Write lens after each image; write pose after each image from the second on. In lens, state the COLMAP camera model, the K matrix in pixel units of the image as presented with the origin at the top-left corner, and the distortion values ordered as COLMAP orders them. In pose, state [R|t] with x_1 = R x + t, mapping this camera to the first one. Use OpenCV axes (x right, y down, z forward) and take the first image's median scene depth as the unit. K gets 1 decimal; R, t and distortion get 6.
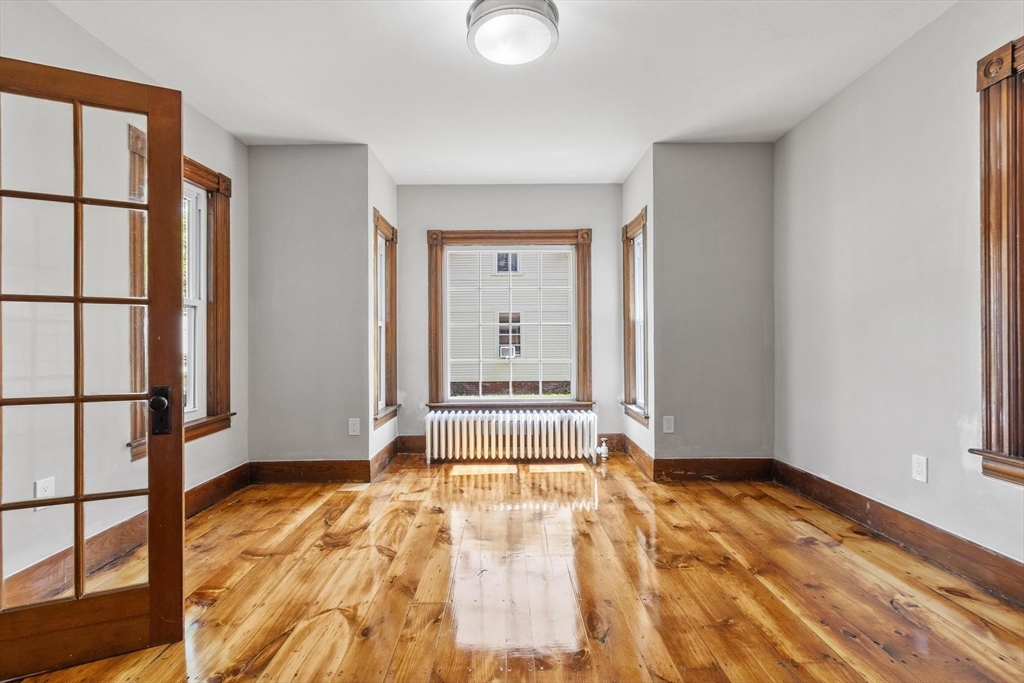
lens RADIAL K [[451.4, 0, 507.7], [0, 451.4, 336.8], [0, 0, 1]] dist [0.002105, 0.000549]
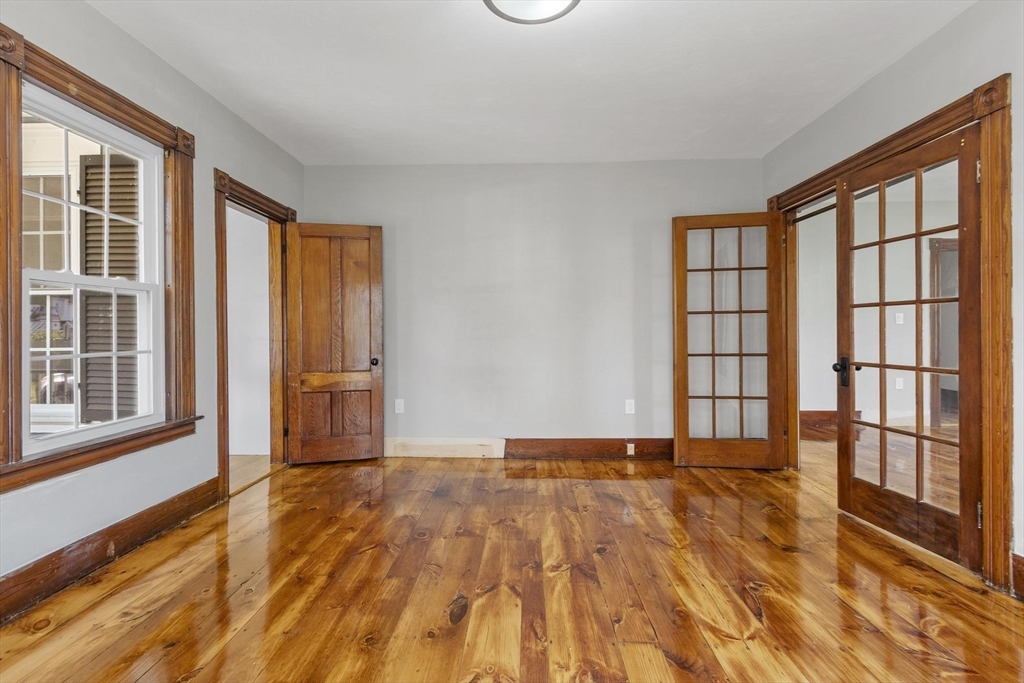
lens RADIAL K [[451.4, 0, 507.7], [0, 451.4, 336.8], [0, 0, 1]] dist [0.002105, 0.000549]
pose [[-0.998972, 0.012289, 0.043635, 0.031341], [0.012342, 0.999923, 0.000955, 0.011114], [-0.043620, 0.001492, -0.999047, 2.041369]]
